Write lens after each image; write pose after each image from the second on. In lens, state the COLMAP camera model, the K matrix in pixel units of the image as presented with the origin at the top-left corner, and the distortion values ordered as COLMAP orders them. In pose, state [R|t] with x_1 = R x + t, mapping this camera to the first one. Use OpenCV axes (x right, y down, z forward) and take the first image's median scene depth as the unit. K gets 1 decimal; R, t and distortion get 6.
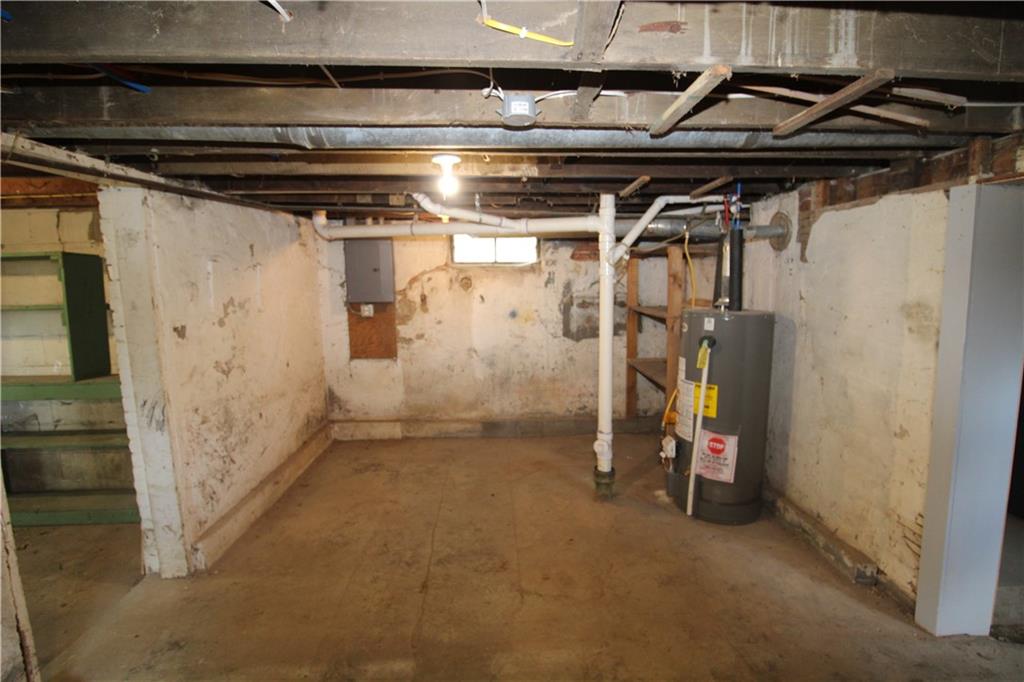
lens RADIAL K [[477.1, 0, 522.1], [0, 477.1, 339.0], [0, 0, 1]] dist [-0.007607, -0.006736]
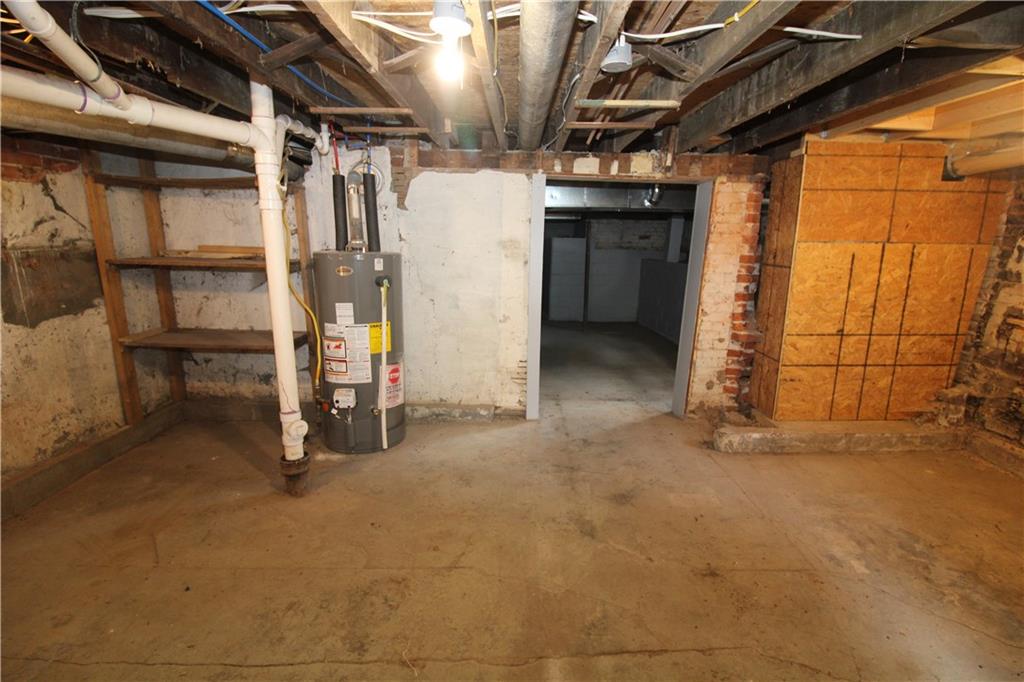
lens RADIAL K [[477.1, 0, 521.6], [0, 477.1, 340.4], [0, 0, 1]] dist [-0.007607, -0.006736]
pose [[0.044262, -0.203366, 0.978102, -0.682411], [0.110943, 0.974006, 0.197494, -0.042897], [-0.992841, 0.099772, 0.065674, 0.666625]]
